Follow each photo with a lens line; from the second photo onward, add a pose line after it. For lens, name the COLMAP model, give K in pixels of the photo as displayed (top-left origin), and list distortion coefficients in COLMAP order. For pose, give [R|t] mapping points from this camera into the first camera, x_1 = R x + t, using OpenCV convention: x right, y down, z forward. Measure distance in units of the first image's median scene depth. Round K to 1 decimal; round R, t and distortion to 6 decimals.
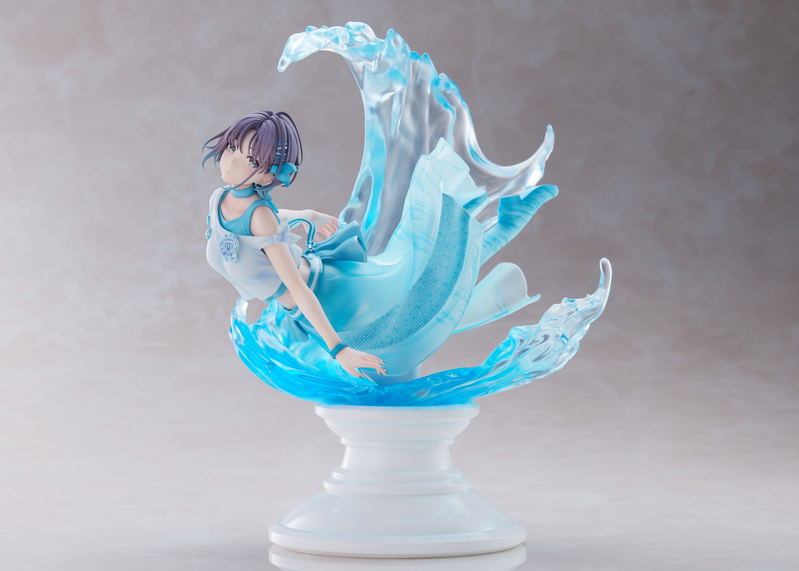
lens RADIAL K [[3065.5, 0, 399.5], [0, 3065.5, 285.5], [0, 0, 1]] dist [-0.122634, -2.460401]
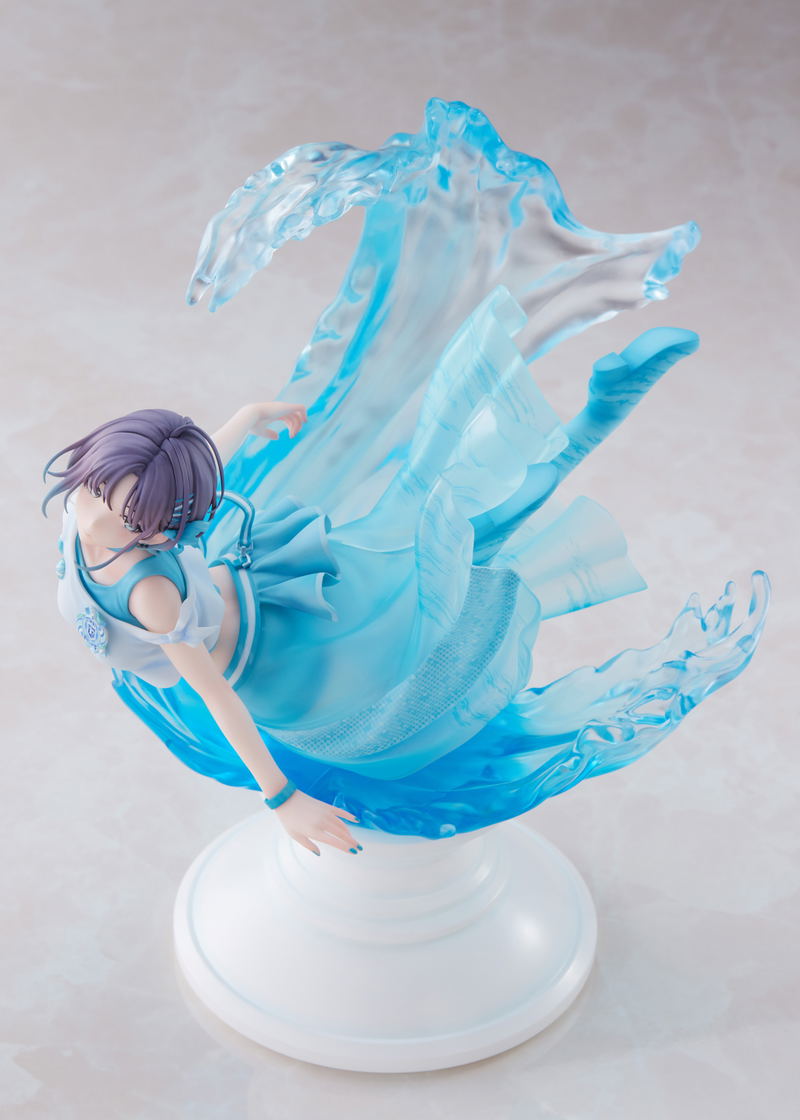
lens RADIAL K [[4297.1, 0, 400.0], [0, 4297.1, 560.0], [0, 0, 1]] dist [-0.122634, -2.460401]
pose [[0.997899, 0.055975, -0.032624, 0.026540], [-0.029565, 0.841487, 0.539468, -0.450461], [0.057649, -0.537370, 0.841374, 0.332889]]
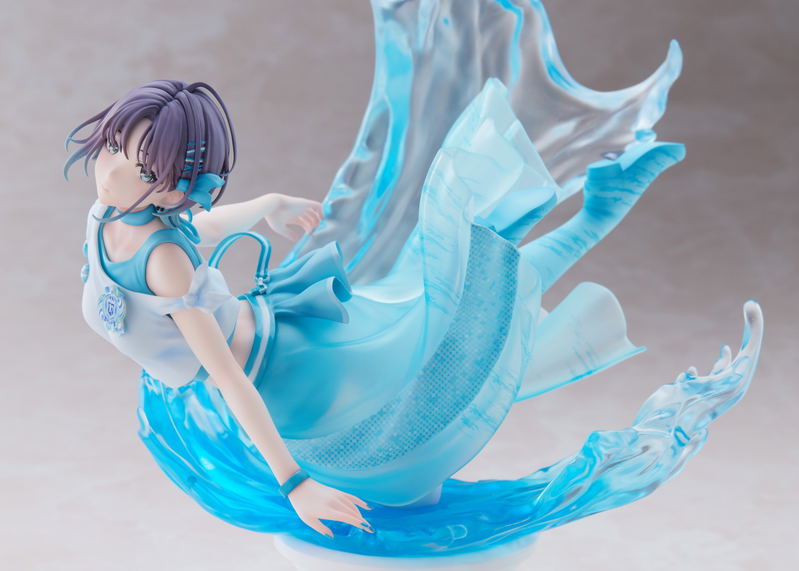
lens RADIAL K [[3065.5, 0, 399.5], [0, 3065.5, 285.5], [0, 0, 1]] dist [-0.122634, -2.460401]
pose [[0.996984, 0.017743, -0.075553, 0.044495], [-0.003859, 0.983645, 0.180074, -0.122830], [0.077513, -0.179239, 0.980747, 0.415175]]
